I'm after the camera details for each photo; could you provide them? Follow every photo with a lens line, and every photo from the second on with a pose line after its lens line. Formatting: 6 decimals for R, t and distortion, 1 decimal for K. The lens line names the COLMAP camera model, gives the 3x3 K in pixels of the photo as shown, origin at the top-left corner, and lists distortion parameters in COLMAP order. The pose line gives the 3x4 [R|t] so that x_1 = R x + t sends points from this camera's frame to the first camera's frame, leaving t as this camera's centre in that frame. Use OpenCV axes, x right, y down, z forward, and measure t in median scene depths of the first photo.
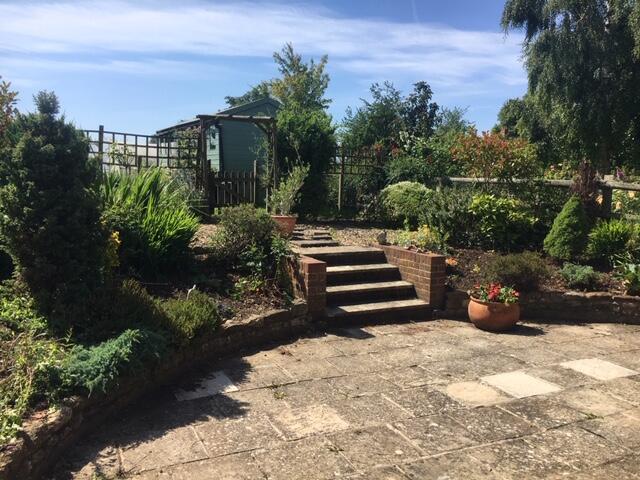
lens RADIAL K [[546.4, 0, 316.3], [0, 546.4, 240.5], [0, 0, 1]] dist [0.075658, -0.096535]
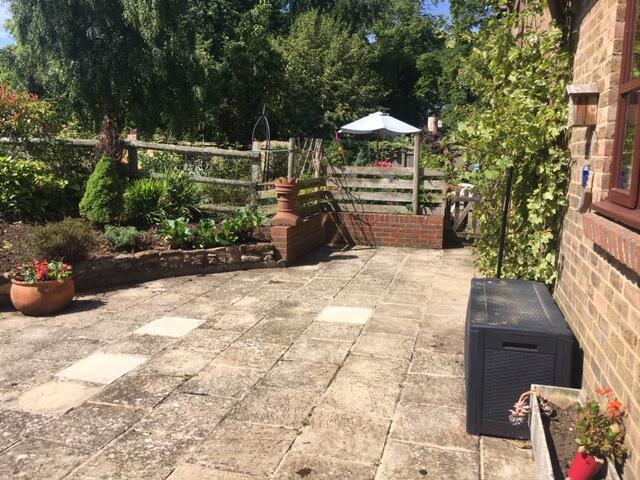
lens RADIAL K [[546.4, 0, 318.8], [0, 546.4, 235.7], [0, 0, 1]] dist [0.075658, -0.096535]
pose [[0.653240, -0.130420, 0.745833, -0.029292], [0.088154, 0.991454, 0.096161, -0.002813], [-0.752001, 0.002932, 0.659155, 0.115997]]
